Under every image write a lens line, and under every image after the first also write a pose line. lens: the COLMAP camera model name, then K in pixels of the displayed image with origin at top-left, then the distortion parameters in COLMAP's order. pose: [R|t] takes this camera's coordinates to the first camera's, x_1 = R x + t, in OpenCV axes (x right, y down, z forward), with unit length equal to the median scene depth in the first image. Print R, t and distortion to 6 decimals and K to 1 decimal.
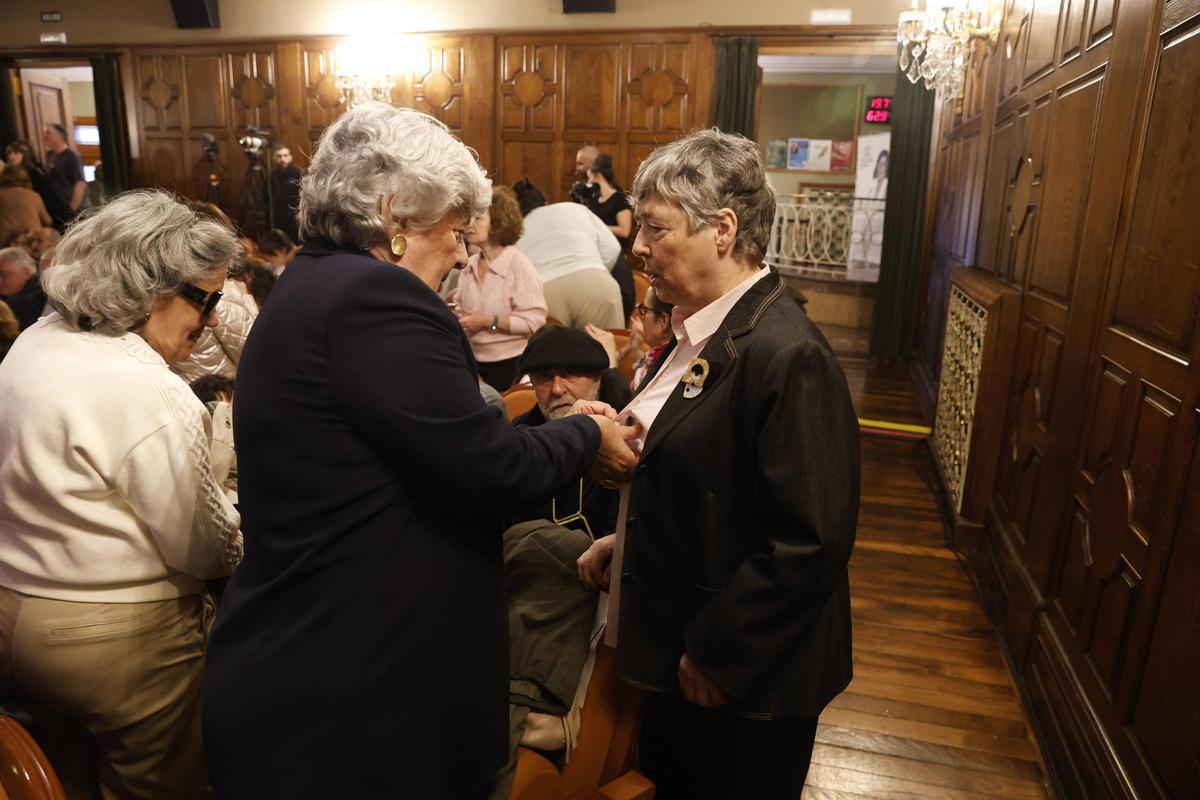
lens RADIAL K [[798.7, 0, 590.7], [0, 798.7, 402.8], [0, 0, 1]] dist [-0.086442, 0.068728]
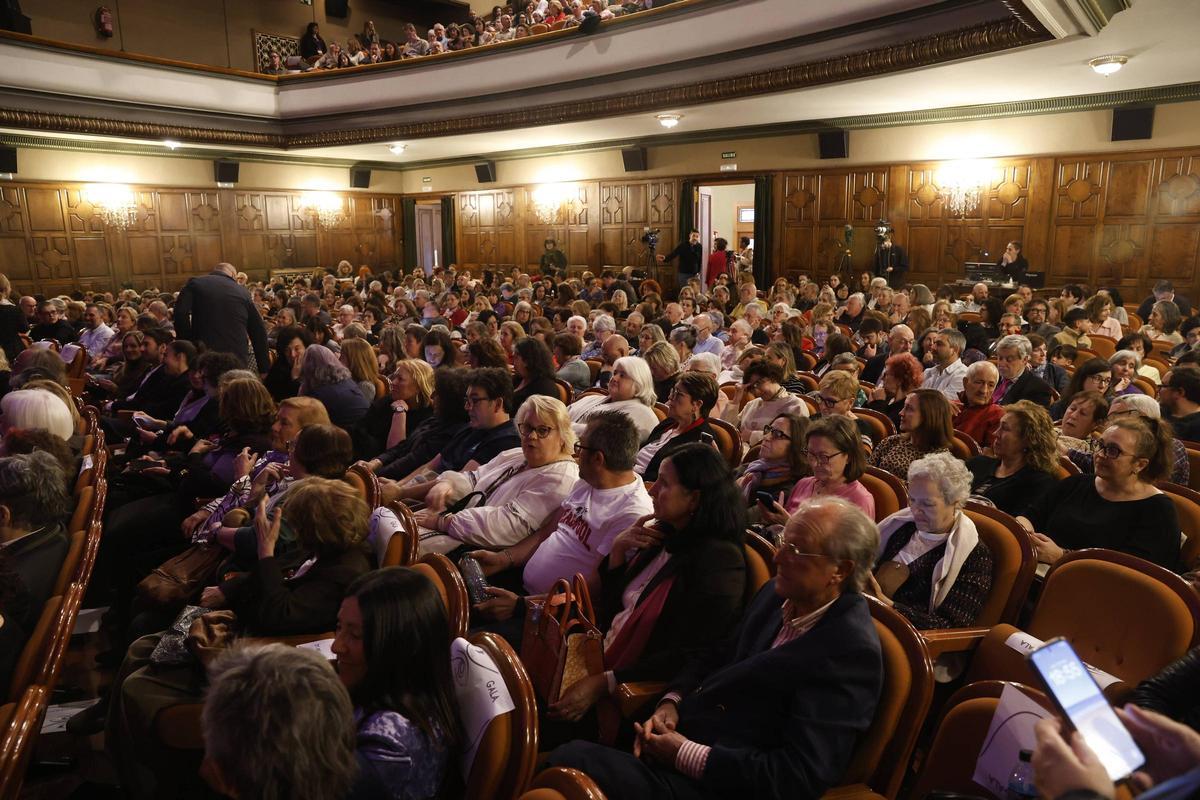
lens RADIAL K [[839.9, 0, 582.6], [0, 839.9, 425.7], [0, 0, 1]] dist [-0.073132, 0.043866]
pose [[0.917951, 0.046882, -0.393915, -0.288712], [-0.064991, 0.997348, -0.032749, 0.154820], [0.391335, 0.055662, 0.918563, -0.739186]]
